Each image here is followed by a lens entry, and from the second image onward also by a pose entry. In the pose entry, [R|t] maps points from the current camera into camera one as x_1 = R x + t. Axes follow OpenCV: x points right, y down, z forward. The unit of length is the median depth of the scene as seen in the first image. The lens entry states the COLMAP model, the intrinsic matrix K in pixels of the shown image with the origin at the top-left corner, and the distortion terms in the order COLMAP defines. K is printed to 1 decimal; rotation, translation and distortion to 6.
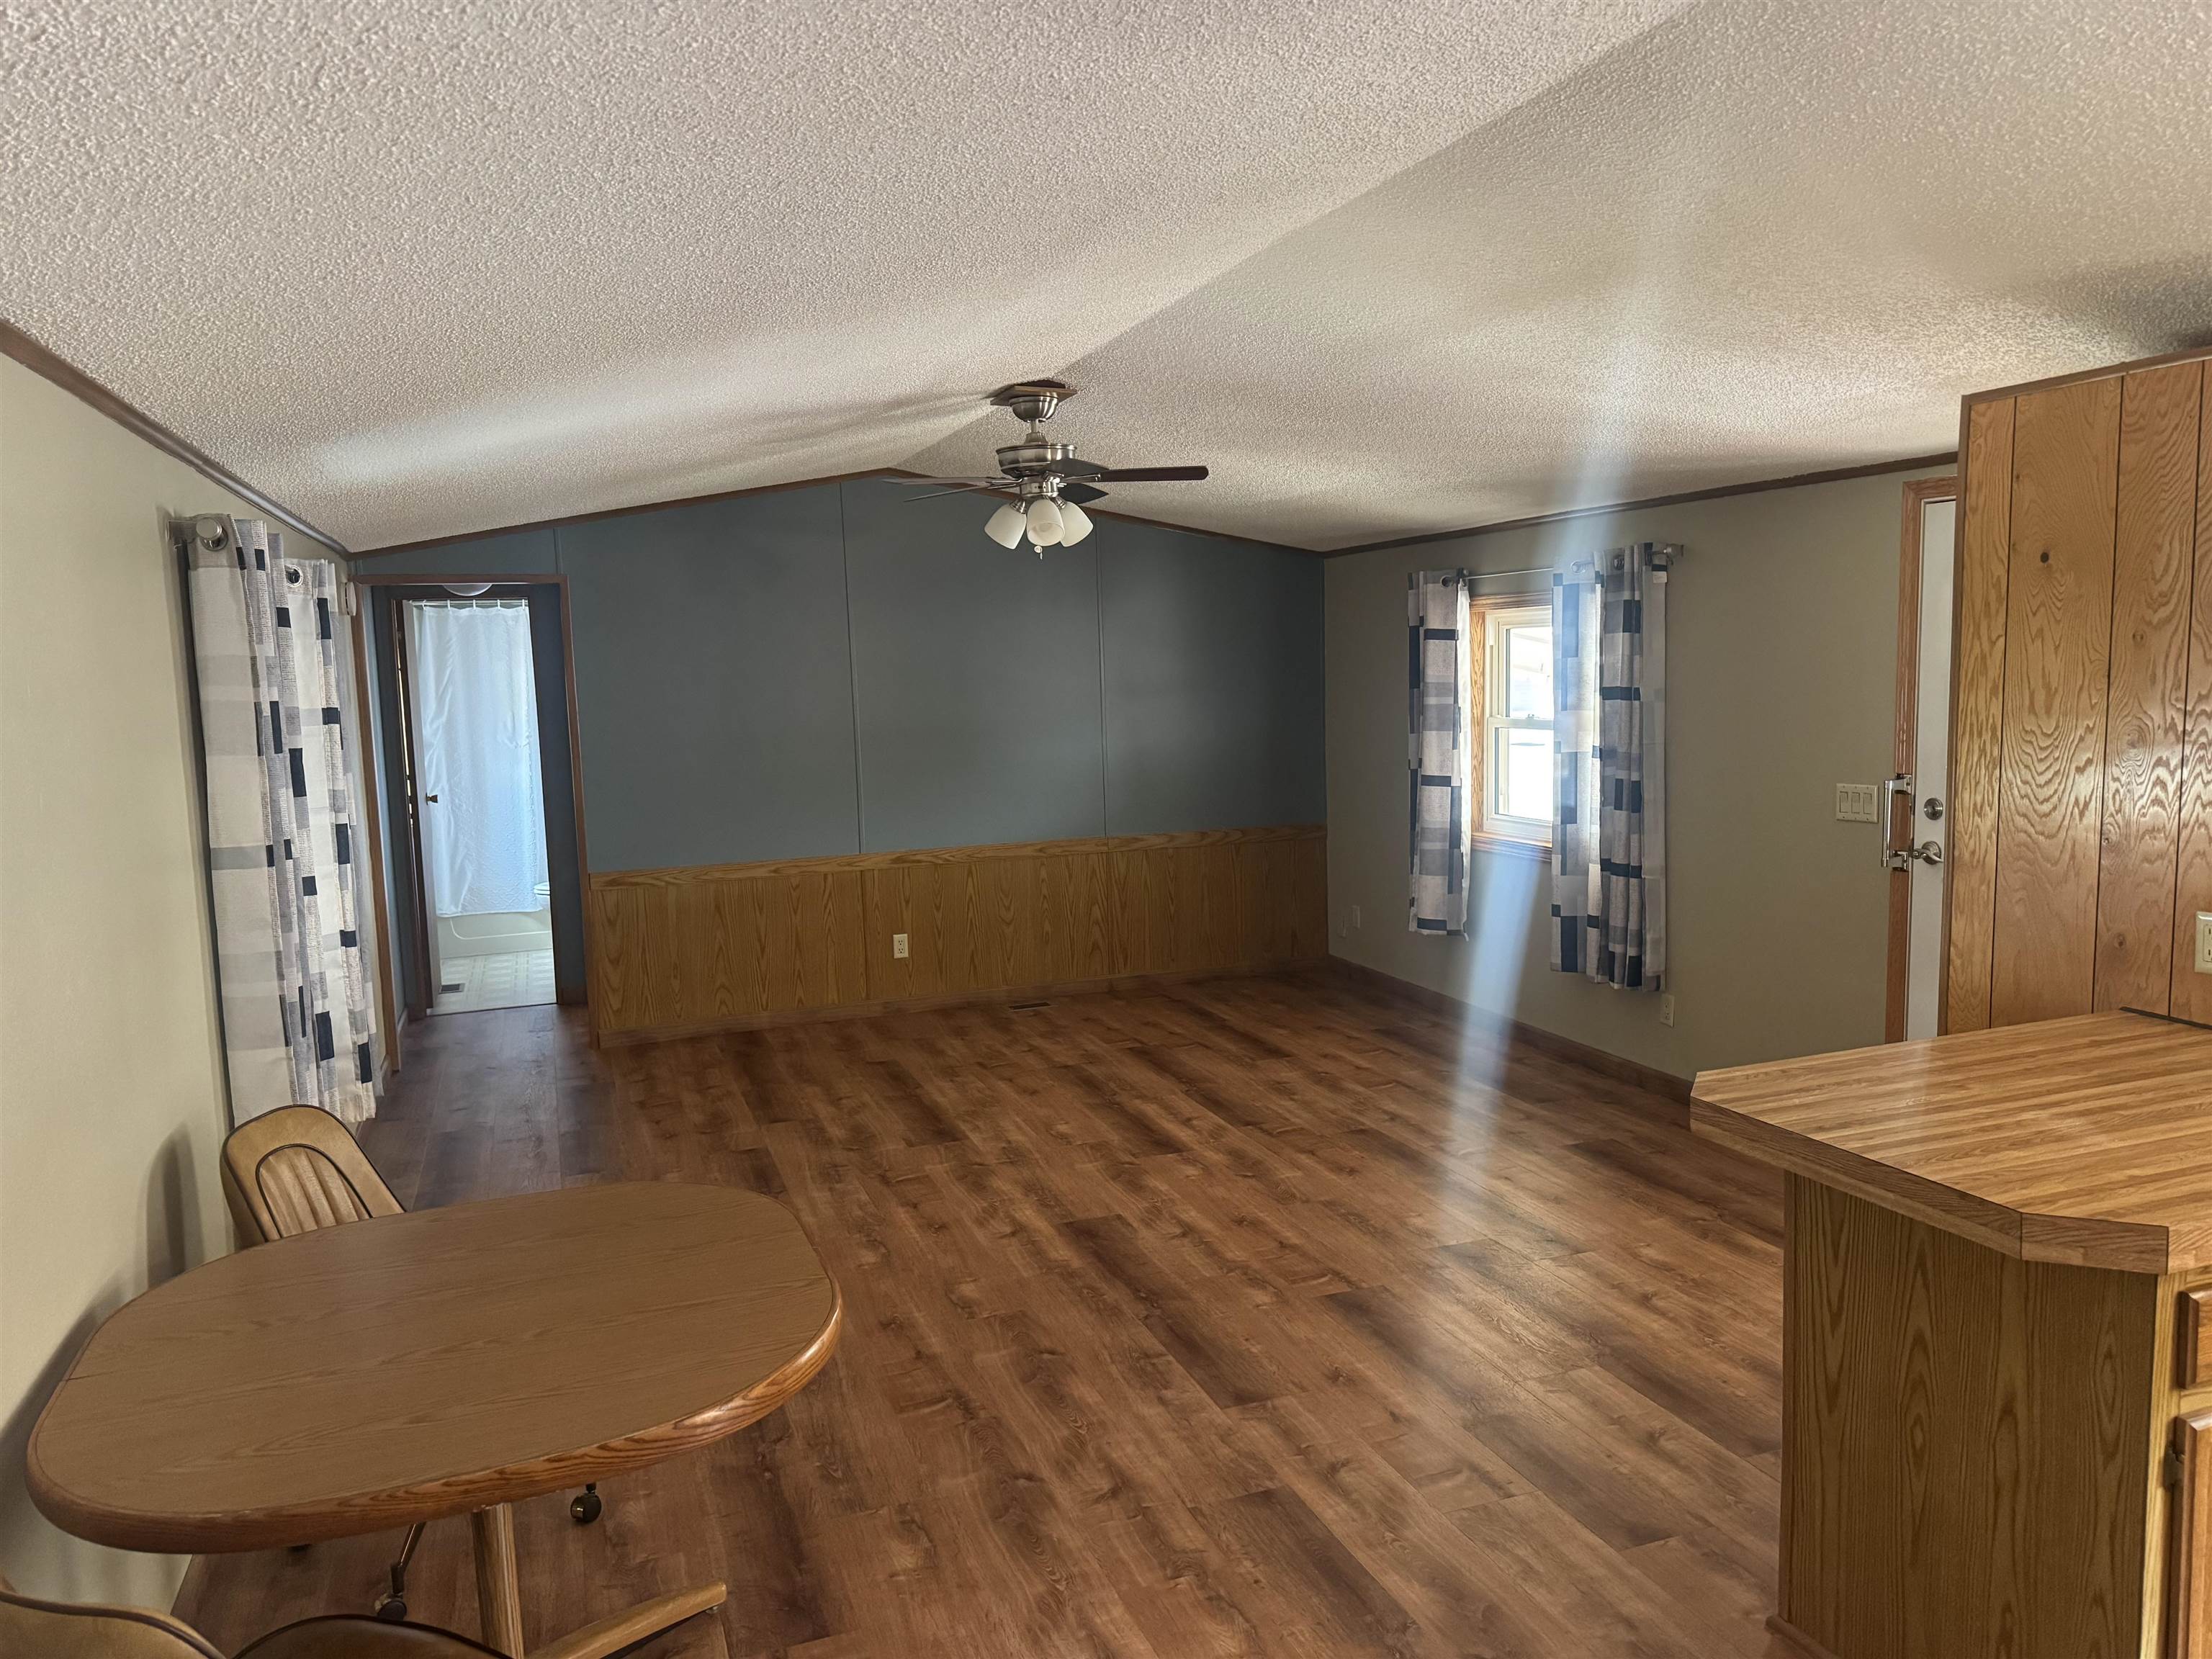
lens RADIAL K [[1539.8, 0, 1102.2], [0, 1539.8, 823.6], [0, 0, 1]] dist [0.056289, -0.060361]
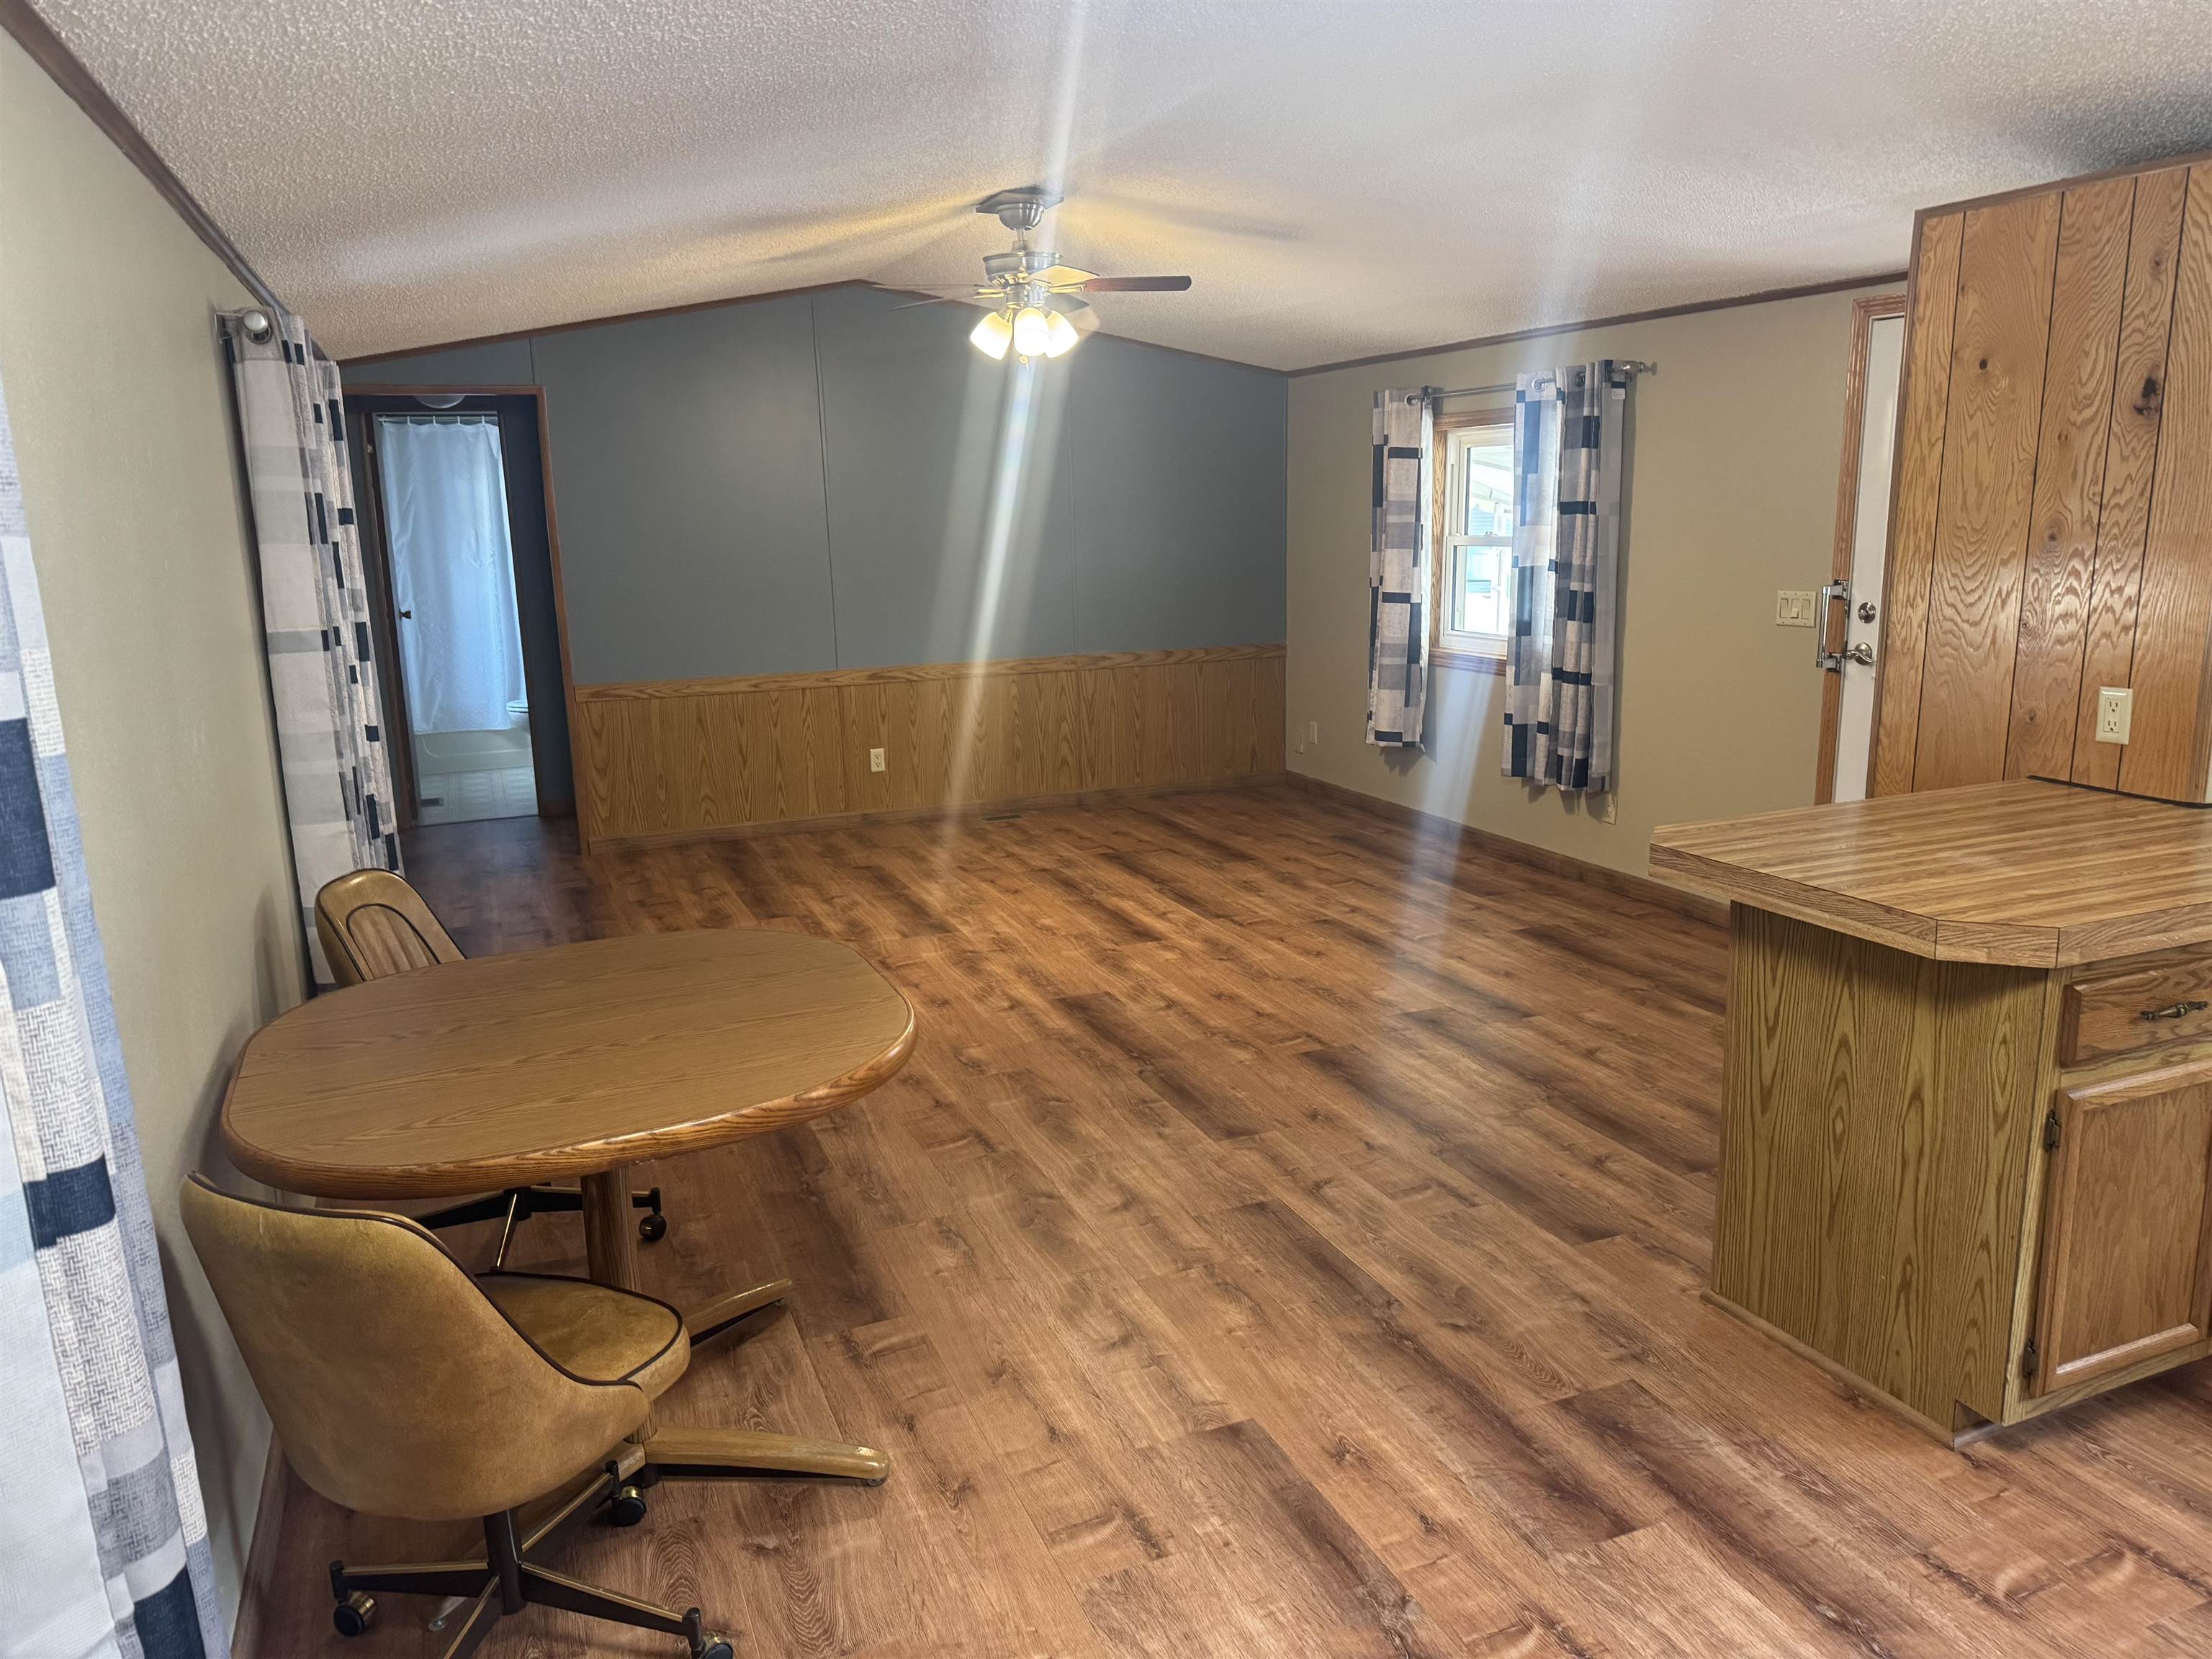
lens RADIAL K [[1539.8, 0, 1093.1], [0, 1539.8, 804.4], [0, 0, 1]] dist [0.056289, -0.060361]
pose [[0.999319, -0.001794, 0.036854, -0.039438], [-0.001533, 0.995937, 0.090039, 0.026558], [-0.036866, -0.090034, 0.995256, -0.060480]]
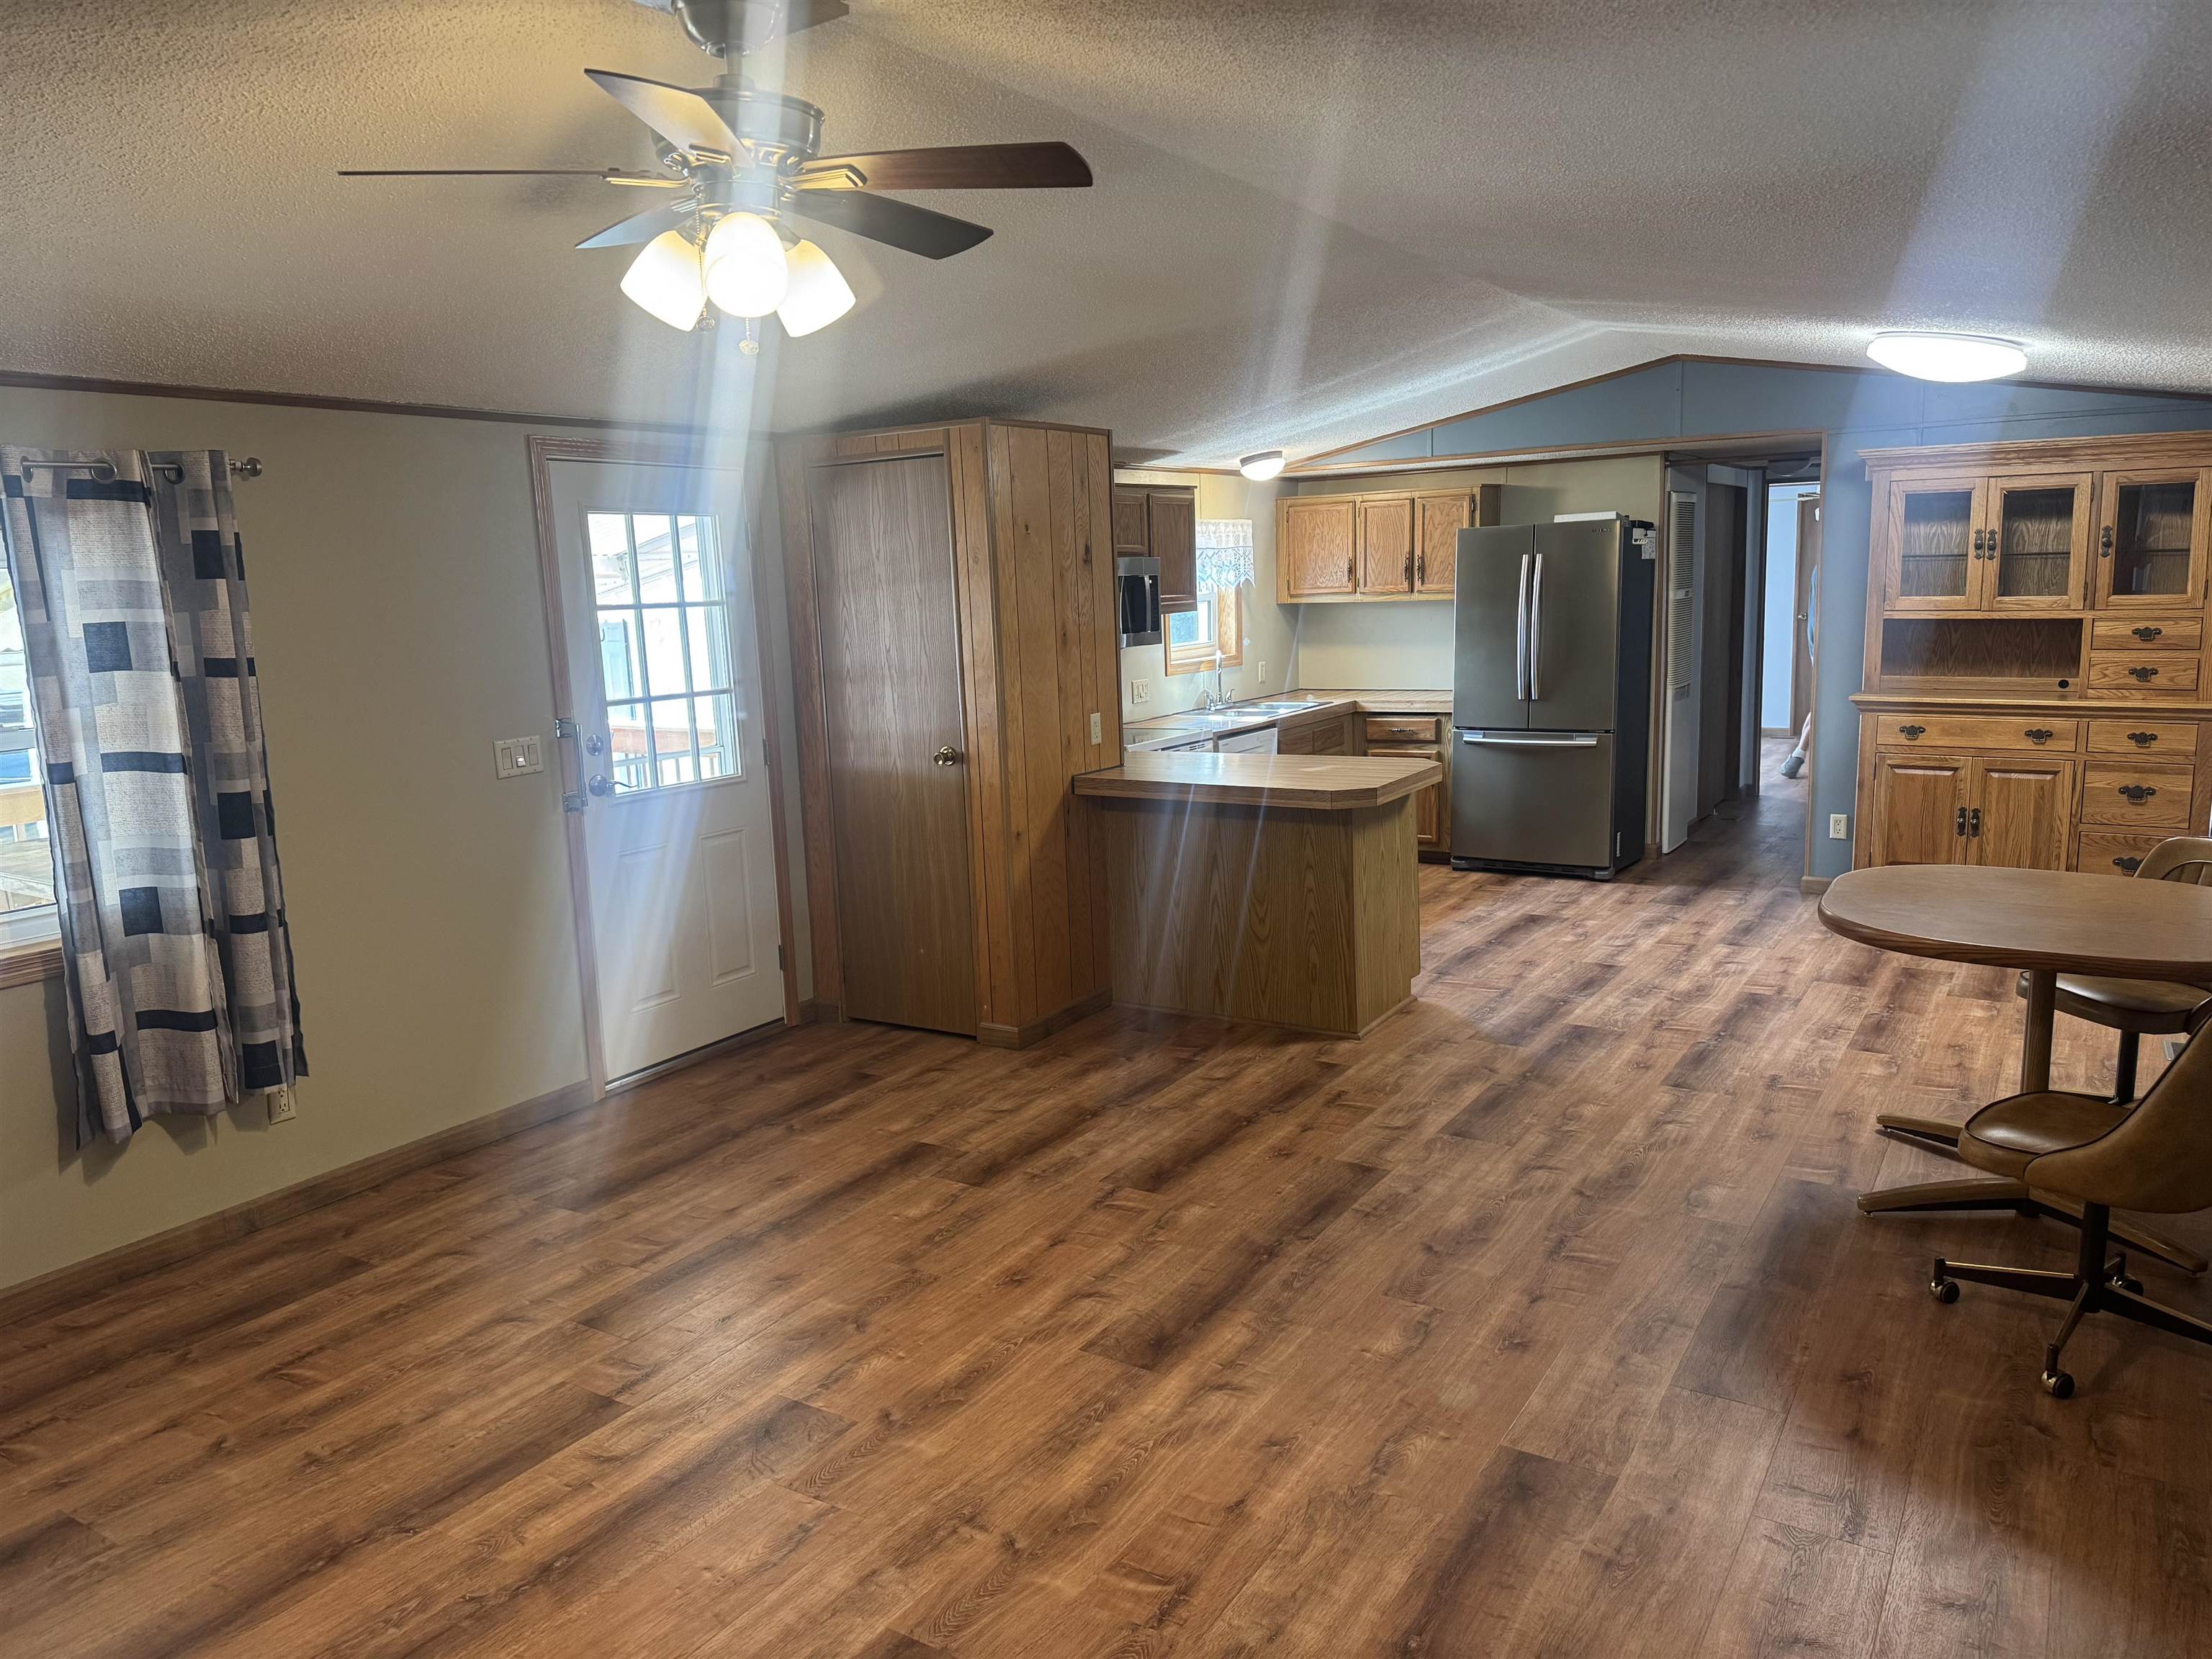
lens RADIAL K [[1539.8, 0, 1089.7], [0, 1539.8, 812.8], [0, 0, 1]] dist [0.056289, -0.060361]
pose [[-0.600790, -0.077440, 0.795648, -0.560274], [0.135686, 0.970977, 0.196960, -0.133848], [-0.787808, 0.226290, -0.572845, 1.390996]]
